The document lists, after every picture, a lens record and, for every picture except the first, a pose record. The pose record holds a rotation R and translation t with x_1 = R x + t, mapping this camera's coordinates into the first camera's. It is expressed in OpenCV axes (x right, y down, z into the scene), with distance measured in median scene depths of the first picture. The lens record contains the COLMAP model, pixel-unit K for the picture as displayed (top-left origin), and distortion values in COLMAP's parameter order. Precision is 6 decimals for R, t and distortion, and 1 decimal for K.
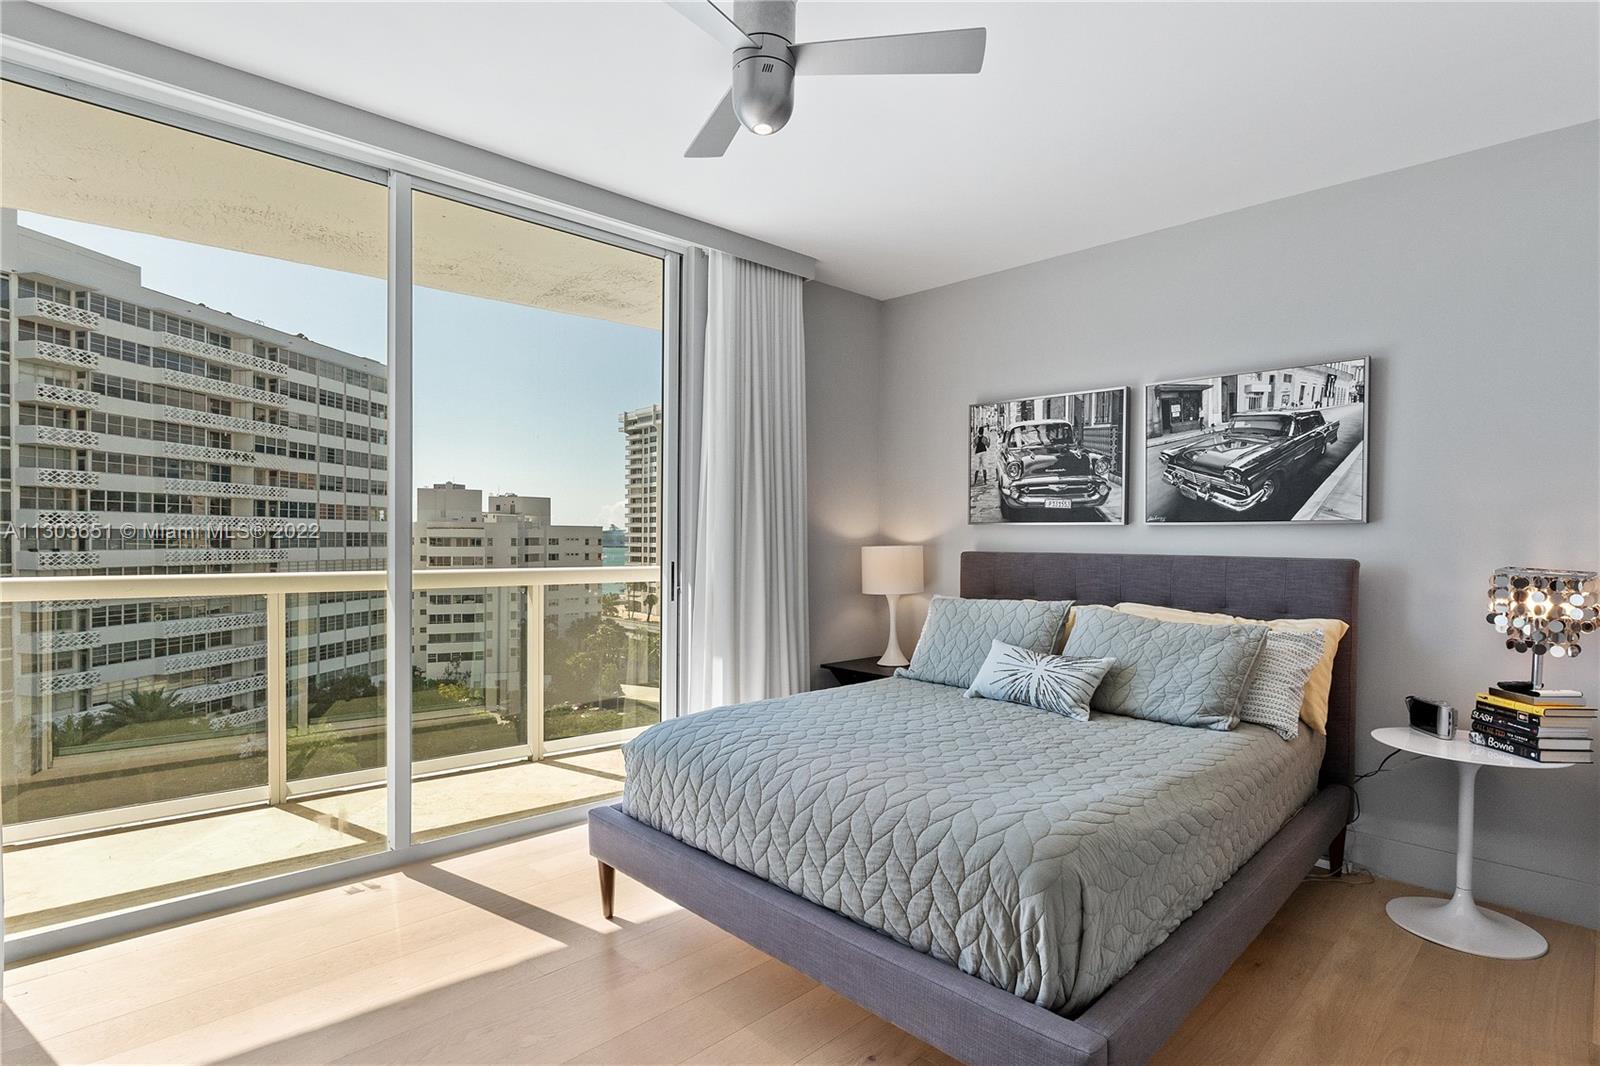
lens RADIAL K [[814.6, 0, 808.7], [0, 814.6, 542.1], [0, 0, 1]] dist [-0.002142, 0.001328]
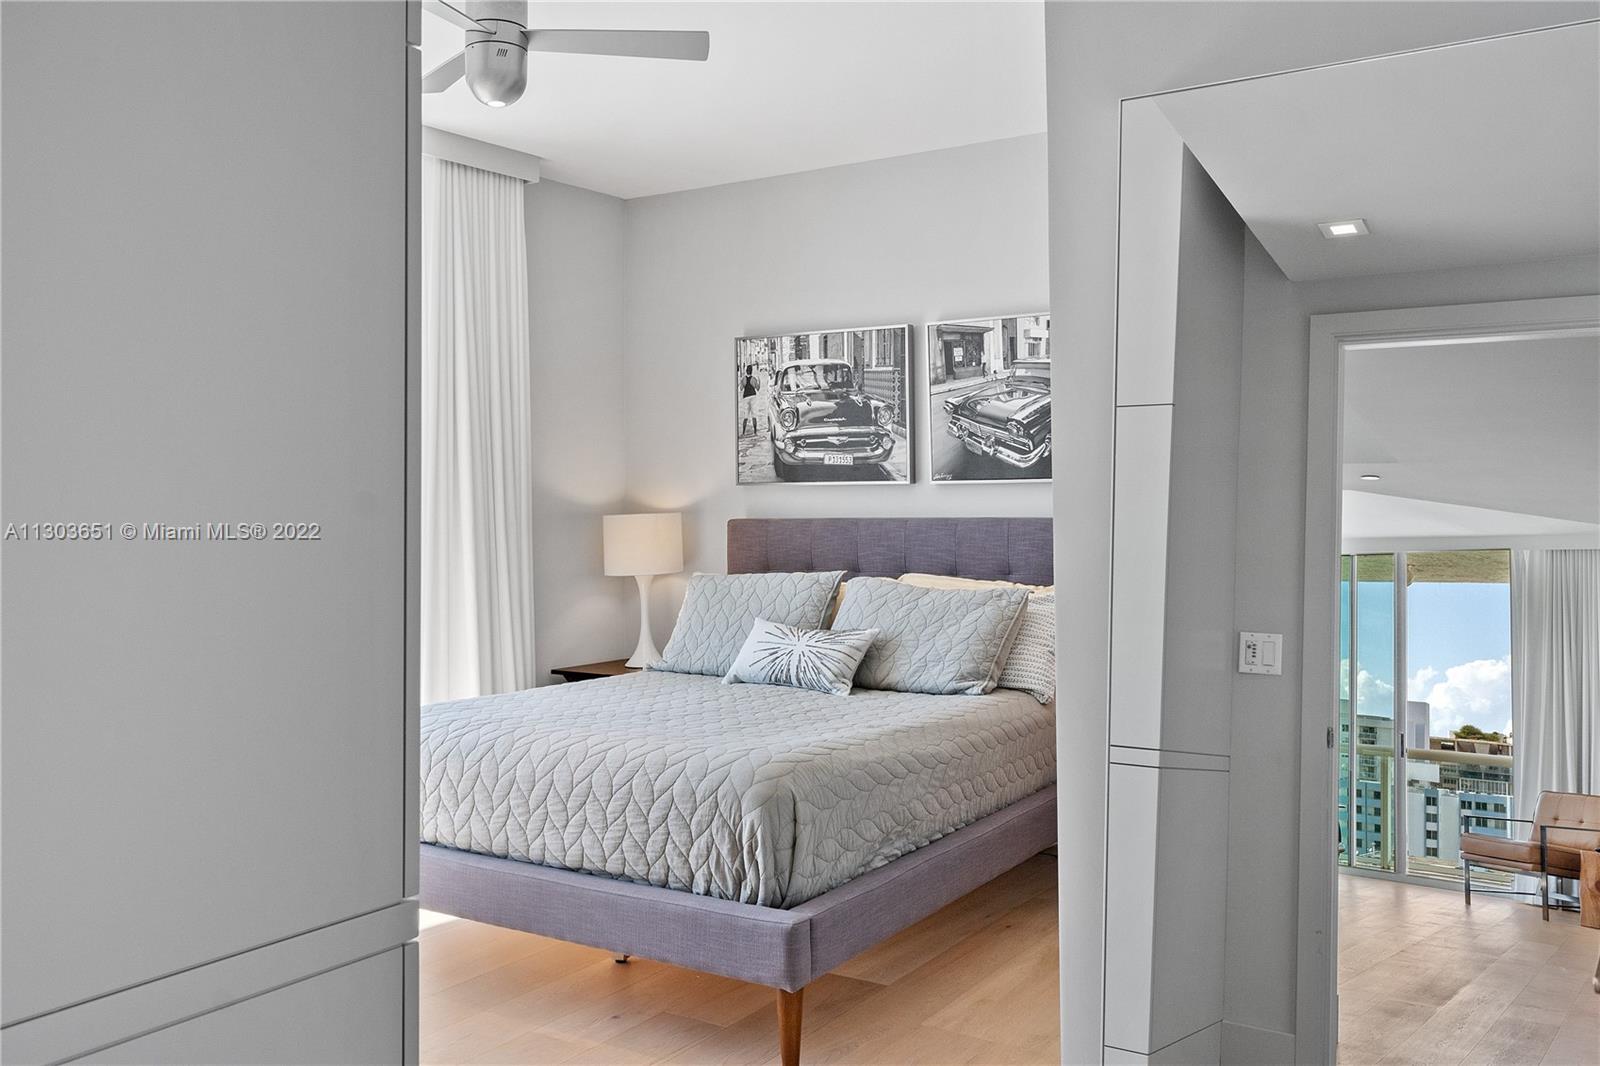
lens RADIAL K [[1390.6, 0, 821.7], [0, 1390.6, 474.8], [0, 0, 1]] dist [0.003197, 0.002574]
pose [[0.976395, -0.011294, 0.215698, -0.027156], [0.017011, 0.999551, -0.024666, 0.005176], [-0.215323, 0.027754, 0.976148, -0.541146]]
